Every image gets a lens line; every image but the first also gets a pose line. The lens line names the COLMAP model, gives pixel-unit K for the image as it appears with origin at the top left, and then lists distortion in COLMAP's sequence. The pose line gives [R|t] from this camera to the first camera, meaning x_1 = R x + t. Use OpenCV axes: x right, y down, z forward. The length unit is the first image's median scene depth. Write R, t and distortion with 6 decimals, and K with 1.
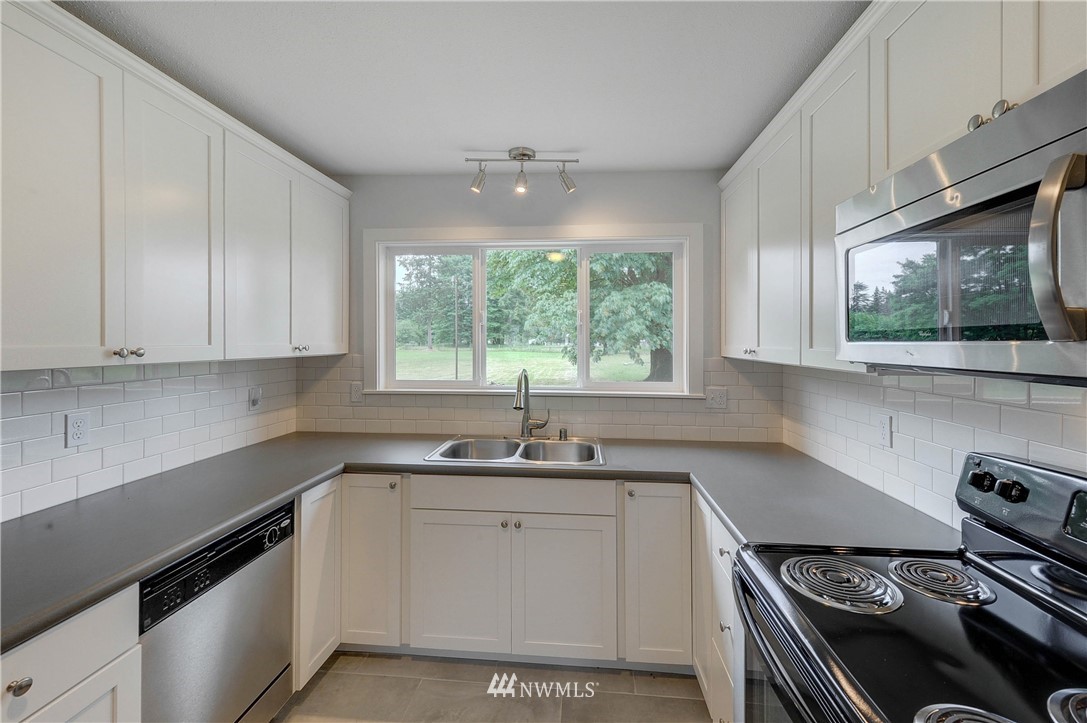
lens RADIAL K [[443.6, 0, 547.3], [0, 443.6, 338.6], [0, 0, 1]] dist [0.004874, -0.000299]
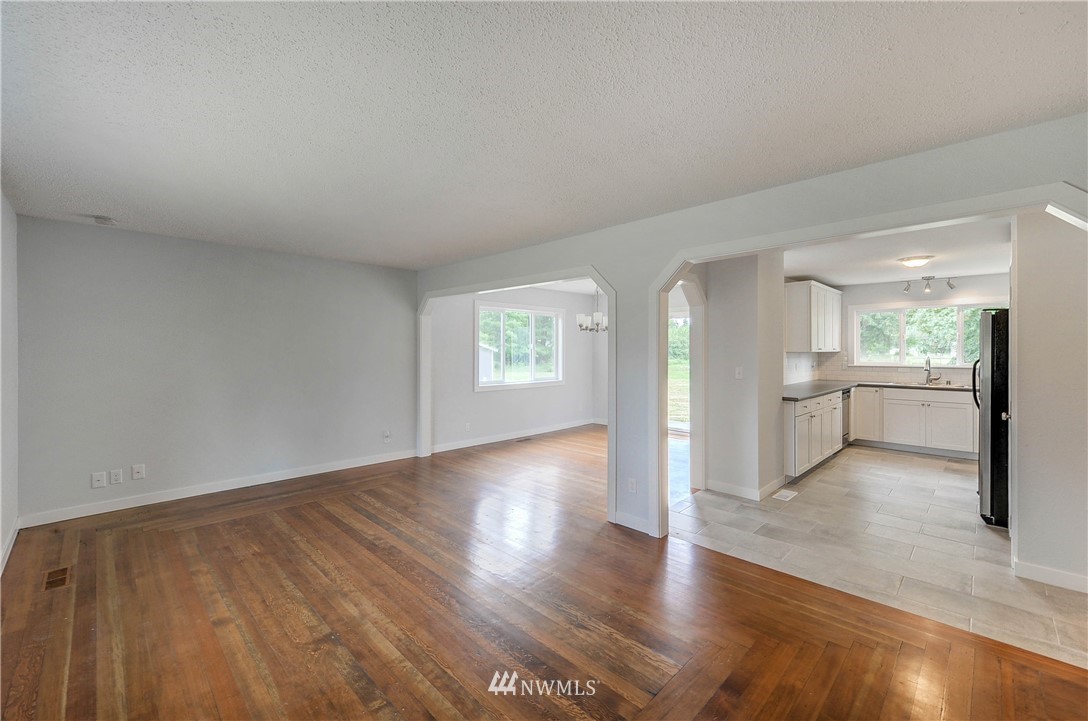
lens RADIAL K [[444.0, 0, 539.4], [0, 444.0, 351.6], [0, 0, 1]] dist [0.004874, -0.000299]
pose [[0.761451, 0.000741, -0.648223, -0.085165], [0.003424, 0.999981, 0.005165, 0.013782], [0.648214, -0.006152, 0.761433, -2.251173]]
